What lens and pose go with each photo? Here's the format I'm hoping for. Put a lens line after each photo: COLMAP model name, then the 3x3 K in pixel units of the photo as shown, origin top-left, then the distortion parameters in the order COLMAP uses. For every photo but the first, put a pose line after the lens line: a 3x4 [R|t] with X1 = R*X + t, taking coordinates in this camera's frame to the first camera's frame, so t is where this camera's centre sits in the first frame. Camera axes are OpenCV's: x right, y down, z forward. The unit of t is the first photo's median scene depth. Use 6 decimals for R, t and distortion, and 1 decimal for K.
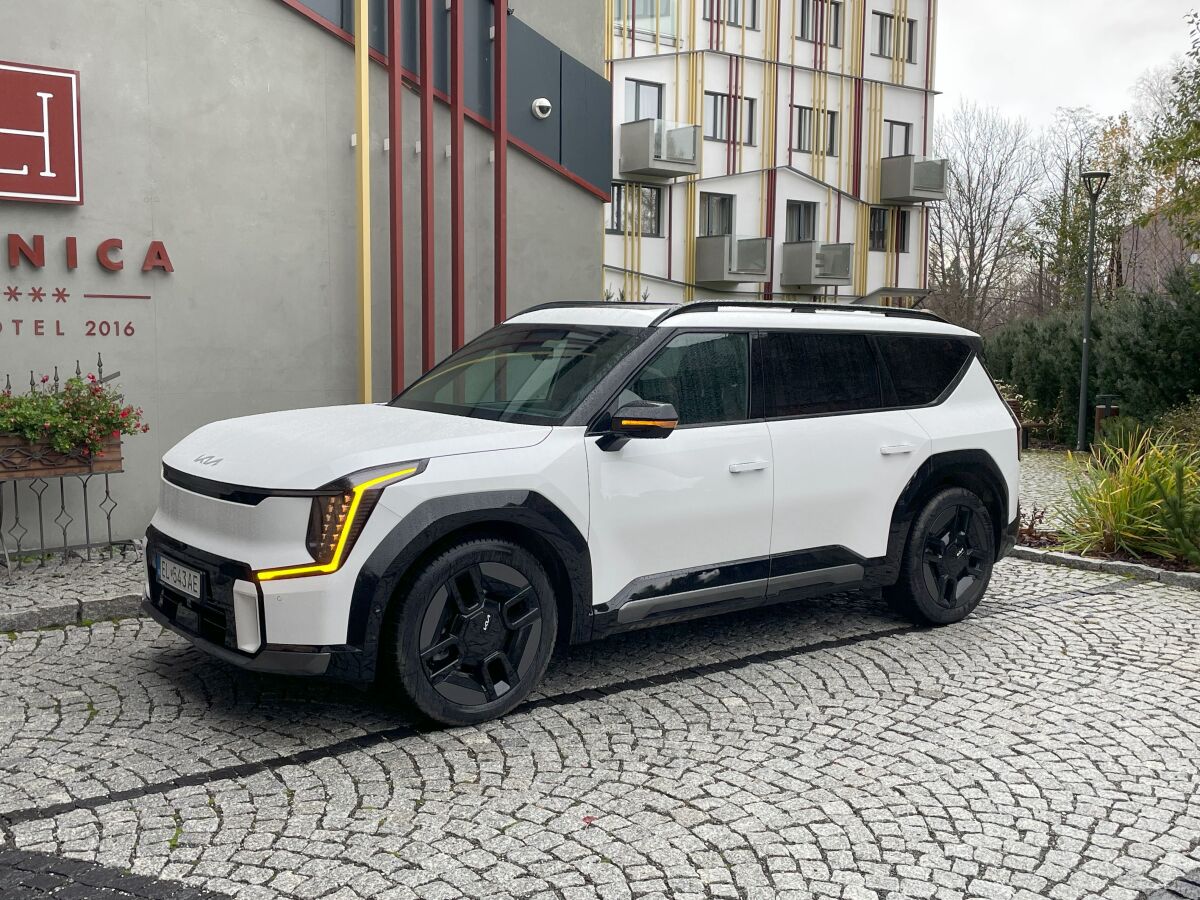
lens RADIAL K [[1219.1, 0, 600.0], [0, 1219.1, 442.0], [0, 0, 1]] dist [0.051239, 0.000000]
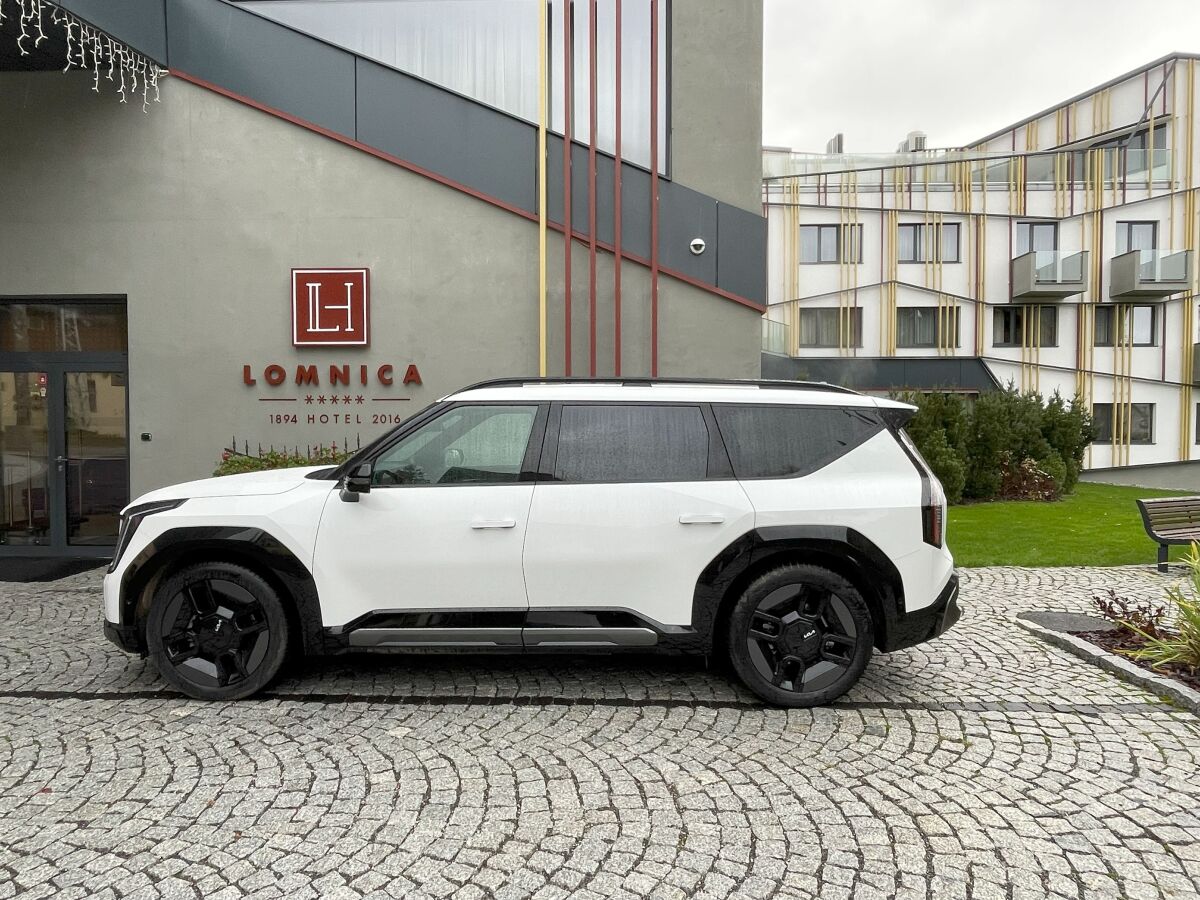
lens RADIAL K [[773.4, 0, 601.2], [0, 773.4, 452.2], [0, 0, 1]] dist [-0.004827, -0.004678]
pose [[0.778314, 0.007256, -0.627834, 0.500789], [-0.047383, 0.997761, -0.047208, -0.012983], [0.626085, 0.066491, 0.776914, 0.396467]]
